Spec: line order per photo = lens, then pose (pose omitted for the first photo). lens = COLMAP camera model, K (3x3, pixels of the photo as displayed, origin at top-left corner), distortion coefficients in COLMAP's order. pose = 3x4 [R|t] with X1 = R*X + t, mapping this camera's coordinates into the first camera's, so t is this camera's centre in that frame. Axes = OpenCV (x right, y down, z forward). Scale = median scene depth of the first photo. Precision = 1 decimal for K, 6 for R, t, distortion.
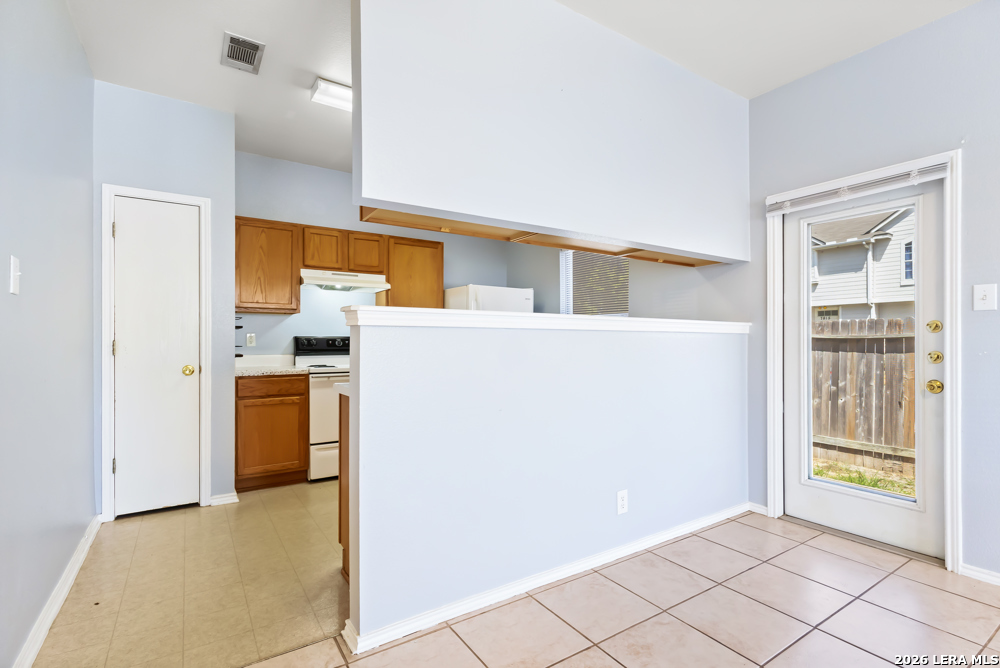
lens RADIAL K [[462.2, 0, 507.0], [0, 462.2, 340.0], [0, 0, 1]] dist [0.001725, 0.000547]
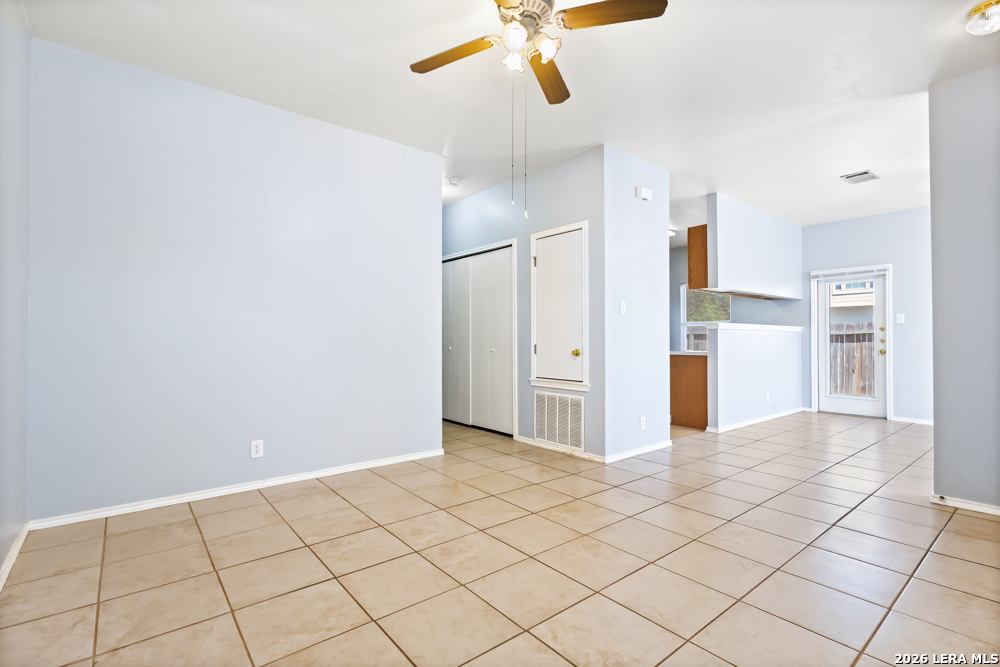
lens RADIAL K [[462.2, 0, 492.2], [0, 462.2, 332.9], [0, 0, 1]] dist [0.001725, 0.000547]
pose [[0.995743, 0.001973, 0.092149, -1.151363], [-0.001122, 0.999956, -0.009277, 0.014453], [-0.092164, 0.009134, 0.995702, -1.066504]]
